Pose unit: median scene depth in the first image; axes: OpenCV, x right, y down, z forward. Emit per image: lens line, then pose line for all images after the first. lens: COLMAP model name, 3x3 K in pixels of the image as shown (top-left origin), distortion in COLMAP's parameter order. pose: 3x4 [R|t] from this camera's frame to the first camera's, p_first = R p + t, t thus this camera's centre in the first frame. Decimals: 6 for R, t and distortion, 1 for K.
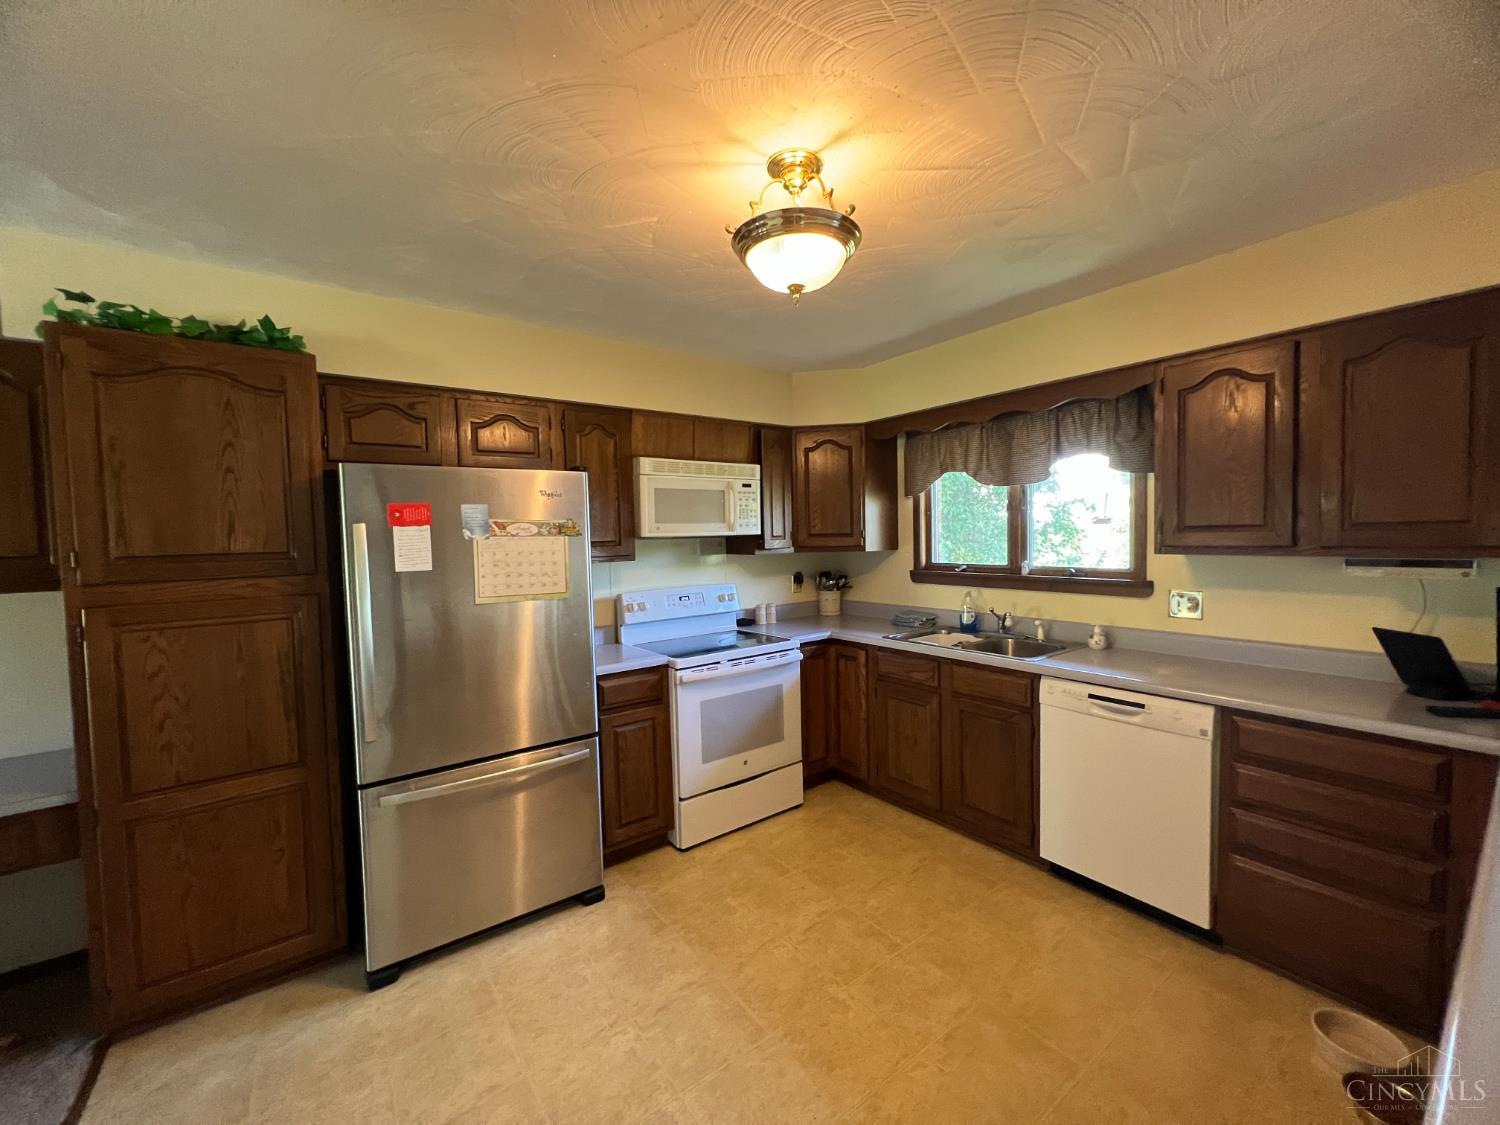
lens RADIAL K [[600.0, 0, 750.0], [0, 600.0, 562.5], [0, 0, 1]] dist [0.000100, -0.000143]
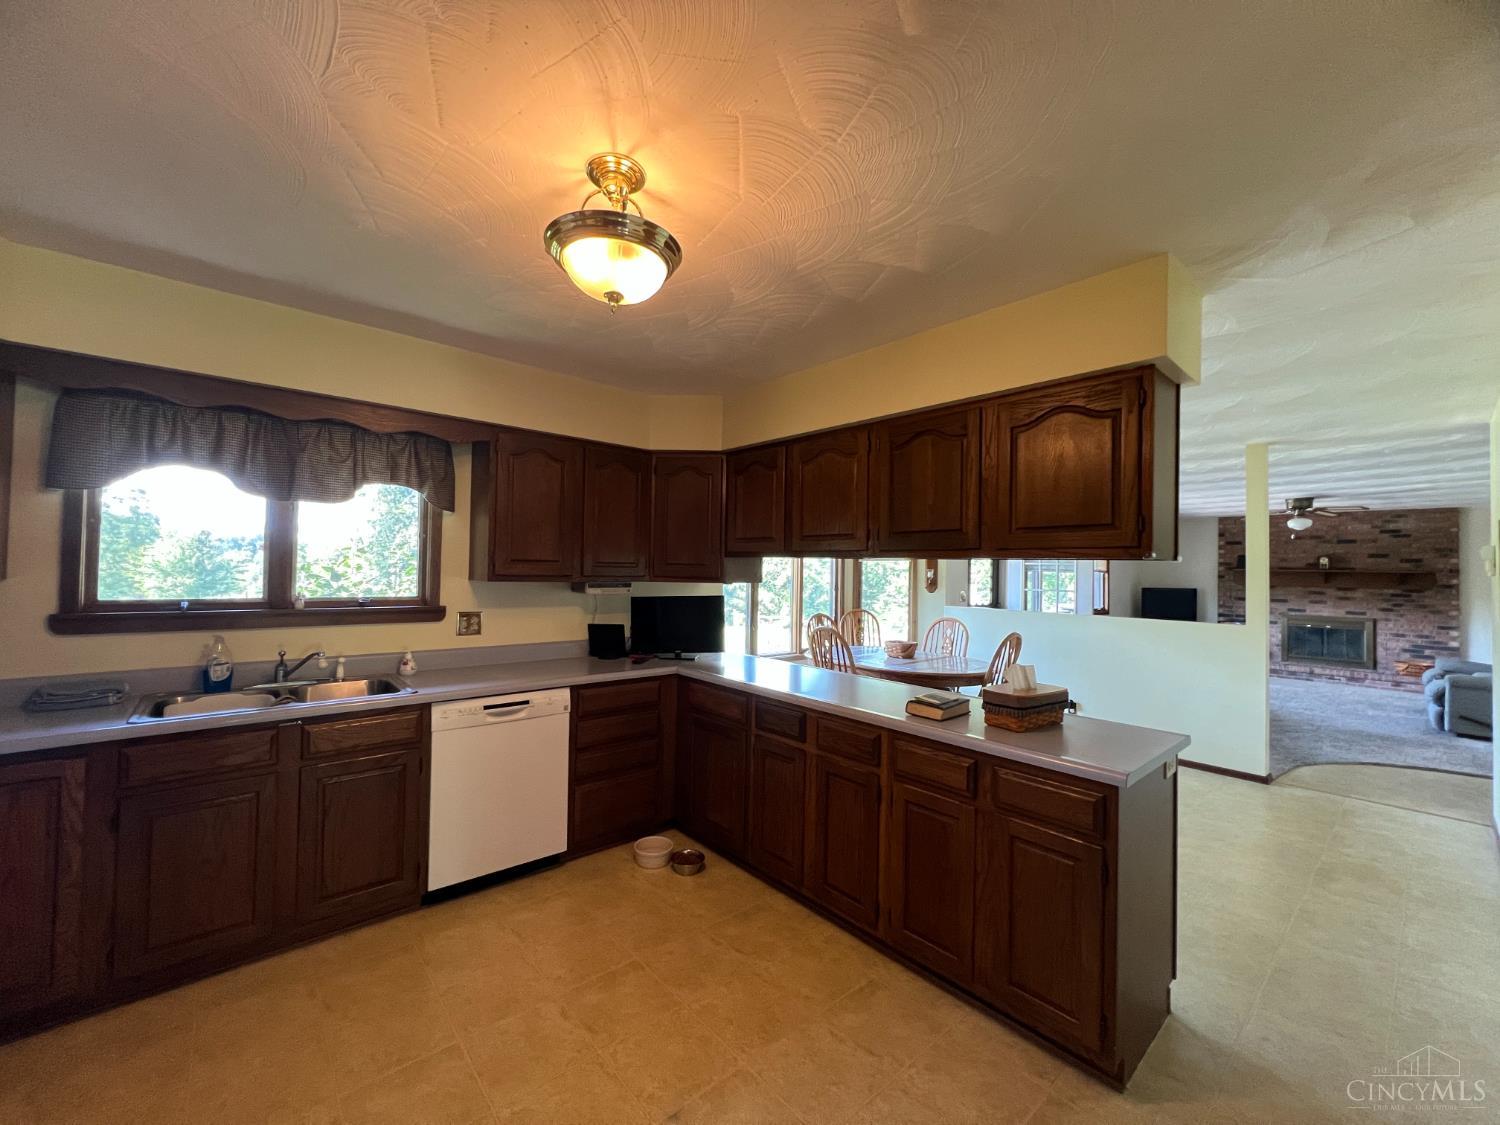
lens RADIAL K [[600.0, 0, 750.0], [0, 600.0, 562.5], [0, 0, 1]] dist [0.000100, -0.000143]
pose [[-0.076432, 0.035542, 0.996441, -0.594485], [0.029054, 0.999019, -0.033406, 0.004314], [-0.996651, 0.026397, -0.077389, 0.587927]]
